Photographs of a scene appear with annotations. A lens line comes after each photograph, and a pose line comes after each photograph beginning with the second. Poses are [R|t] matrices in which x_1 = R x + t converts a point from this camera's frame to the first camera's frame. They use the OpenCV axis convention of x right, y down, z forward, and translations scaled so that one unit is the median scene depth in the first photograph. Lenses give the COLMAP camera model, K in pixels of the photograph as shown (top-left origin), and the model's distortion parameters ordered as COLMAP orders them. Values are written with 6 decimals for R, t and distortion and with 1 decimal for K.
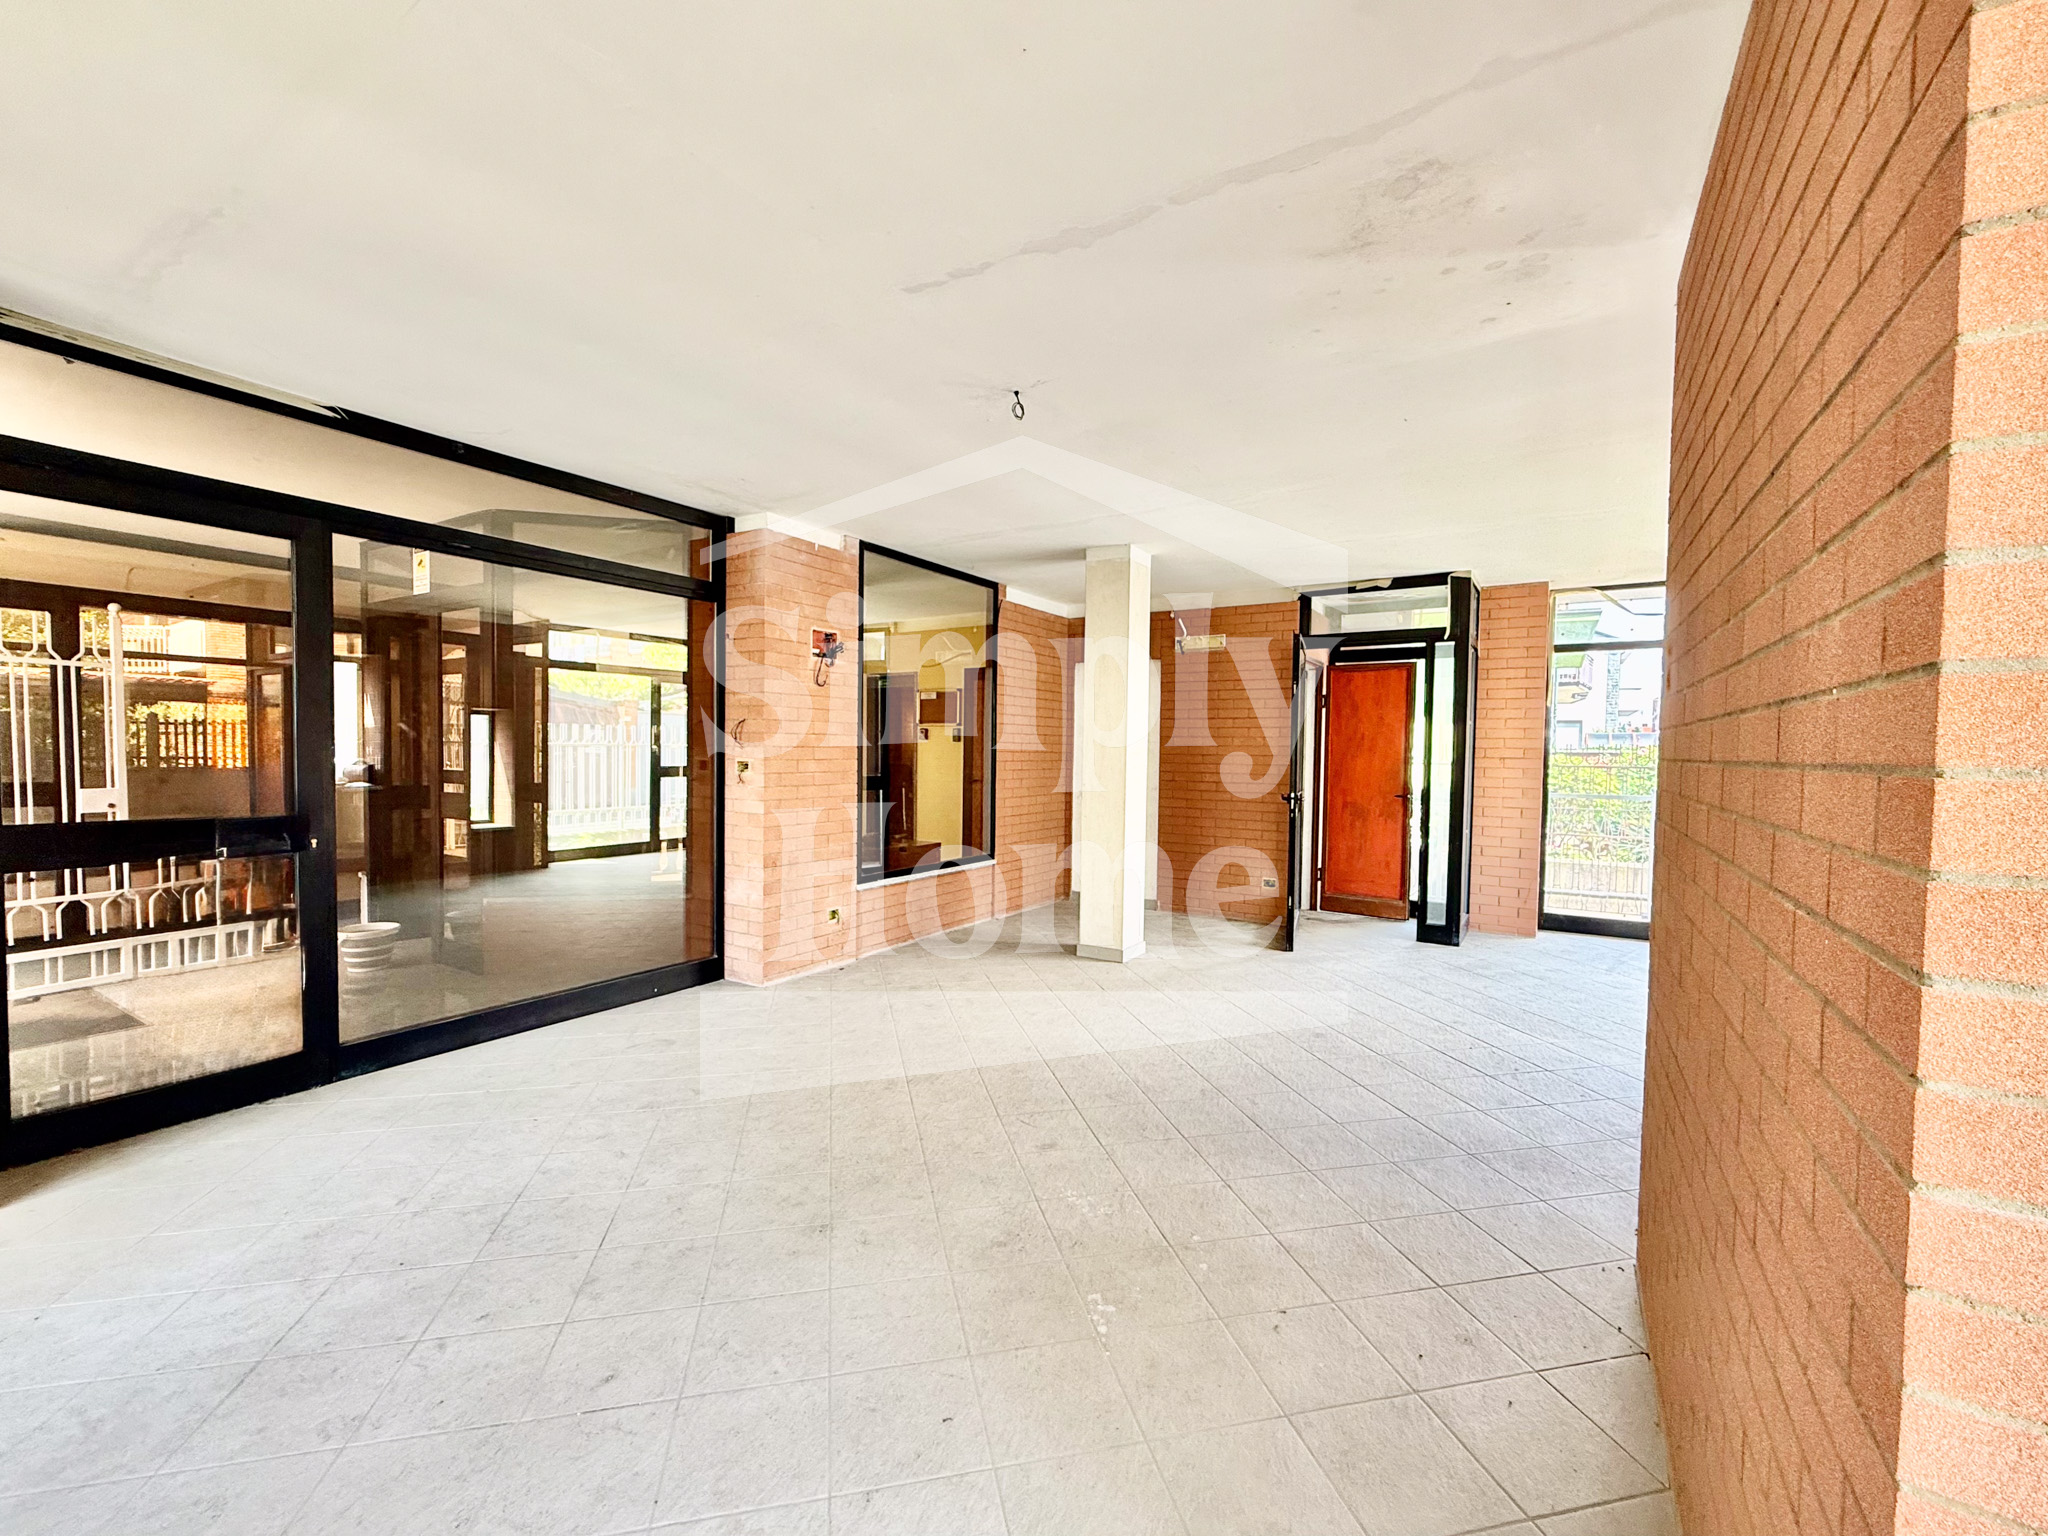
lens RADIAL K [[853.8, 0, 1020.2], [0, 853.8, 782.9], [0, 0, 1]] dist [-0.000427, 0.000002]
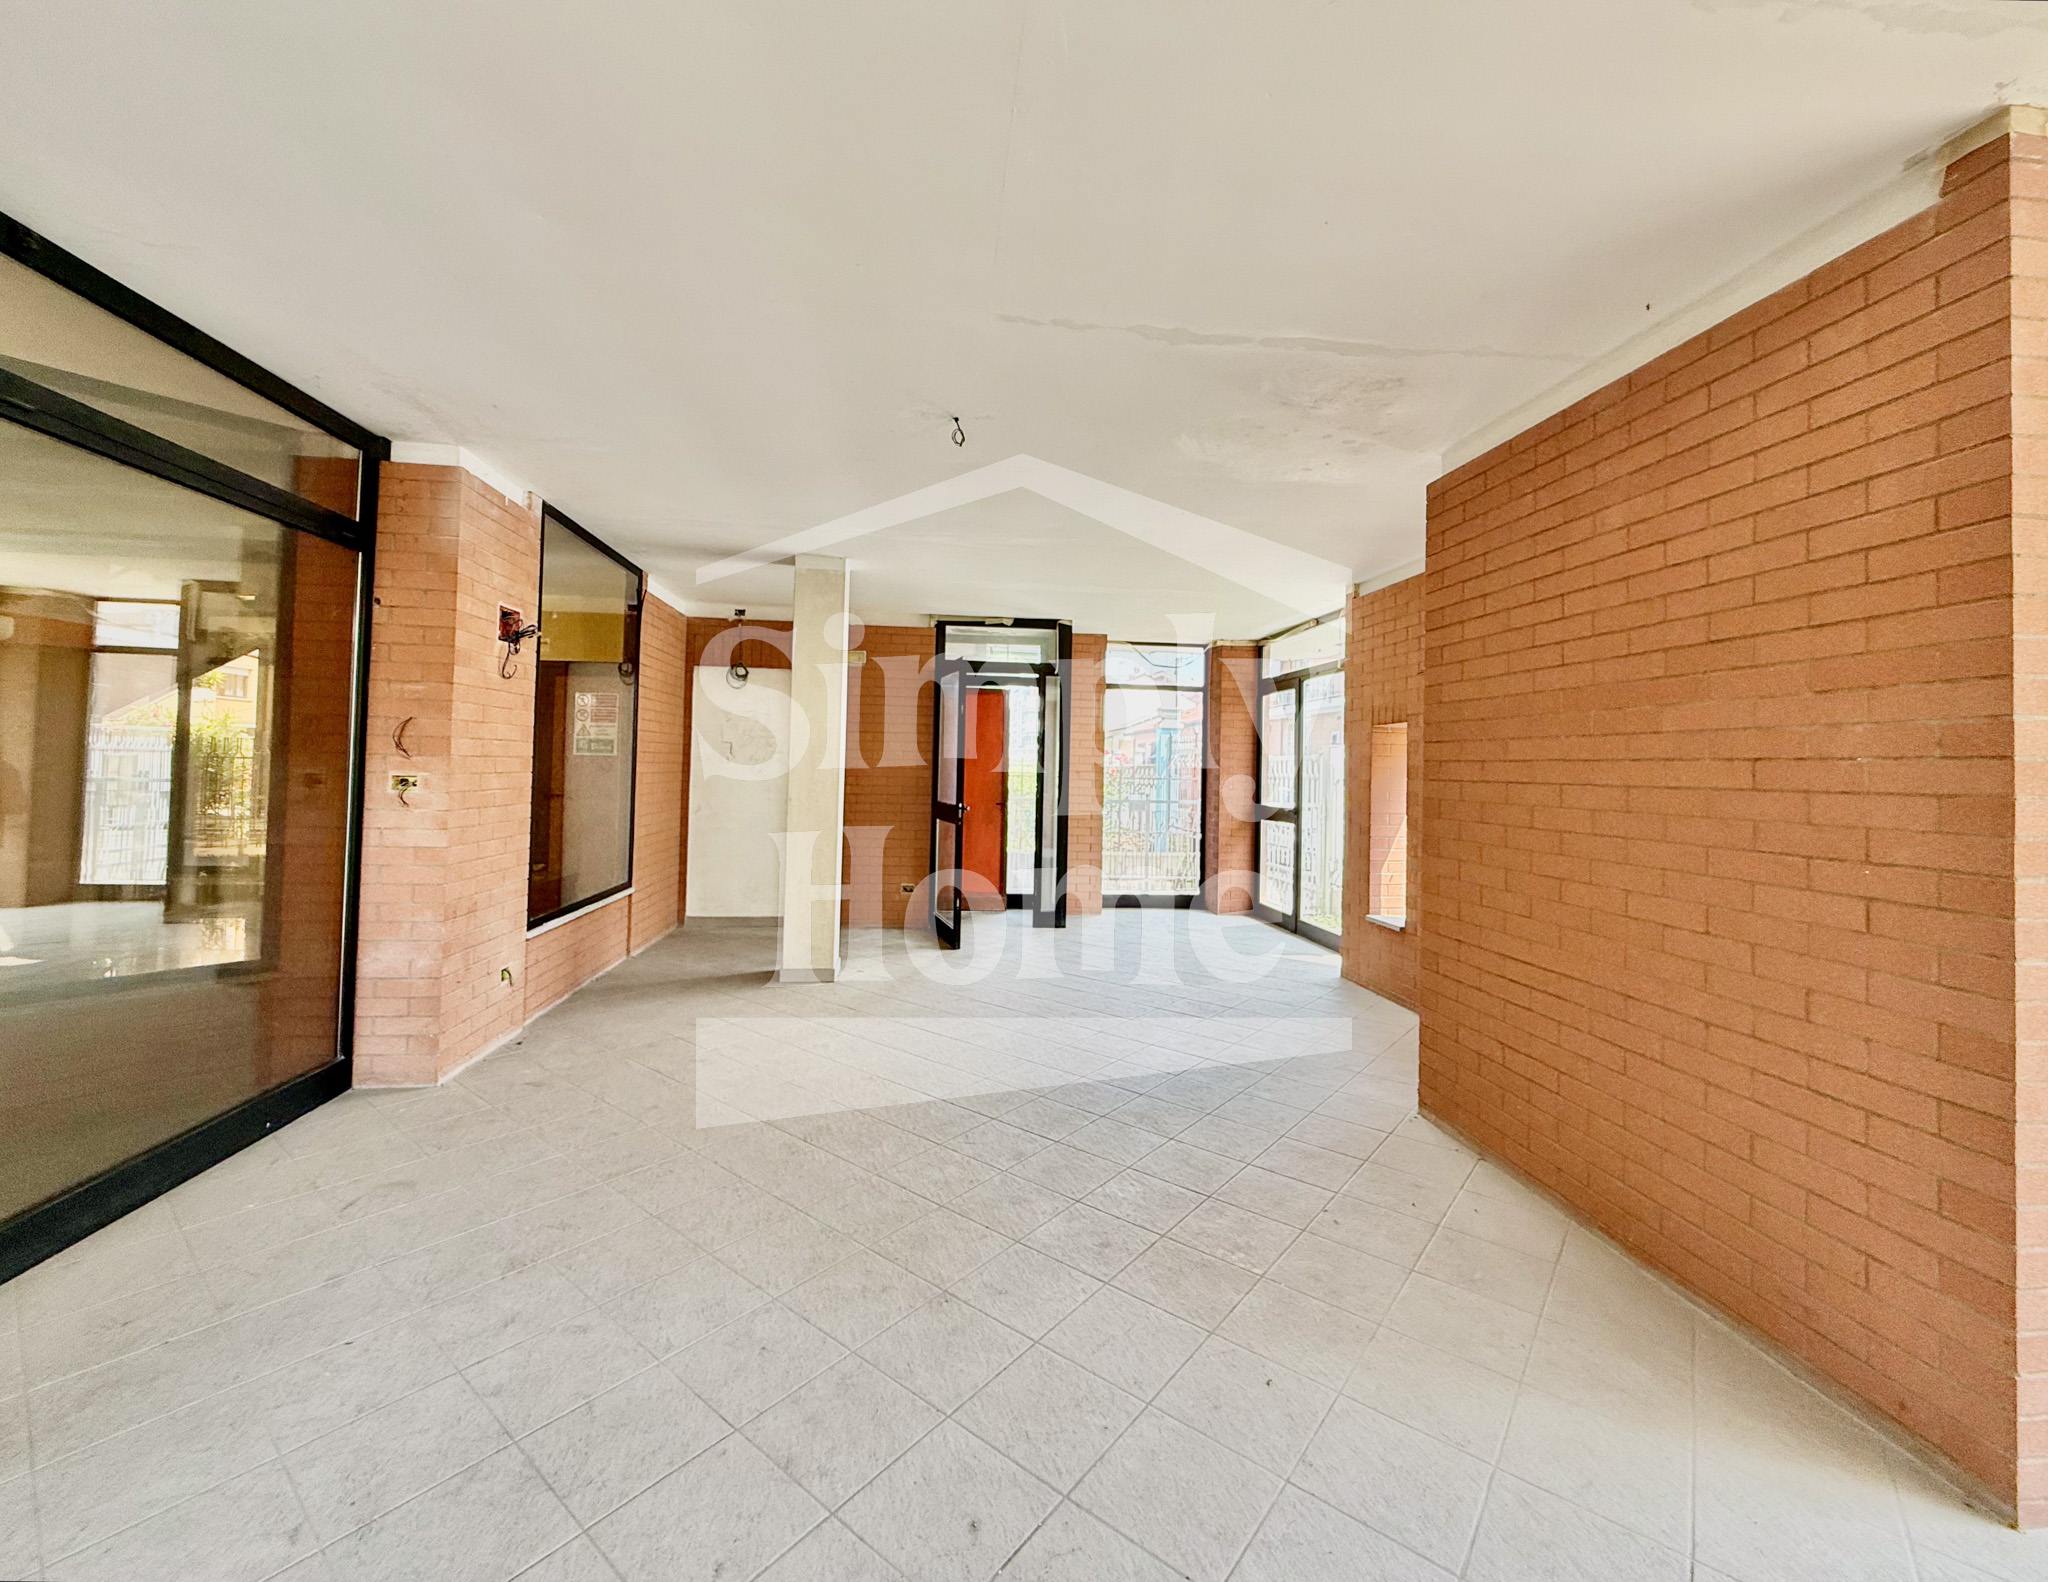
lens RADIAL K [[857.0, 0, 1018.4], [0, 857.0, 750.1], [0, 0, 1]] dist [0.000186, 0.000098]
pose [[0.781332, 0.018446, 0.623843, -0.328996], [0.010651, 0.999023, -0.042879, -0.009030], [-0.624025, 0.040147, 0.780373, 0.095122]]
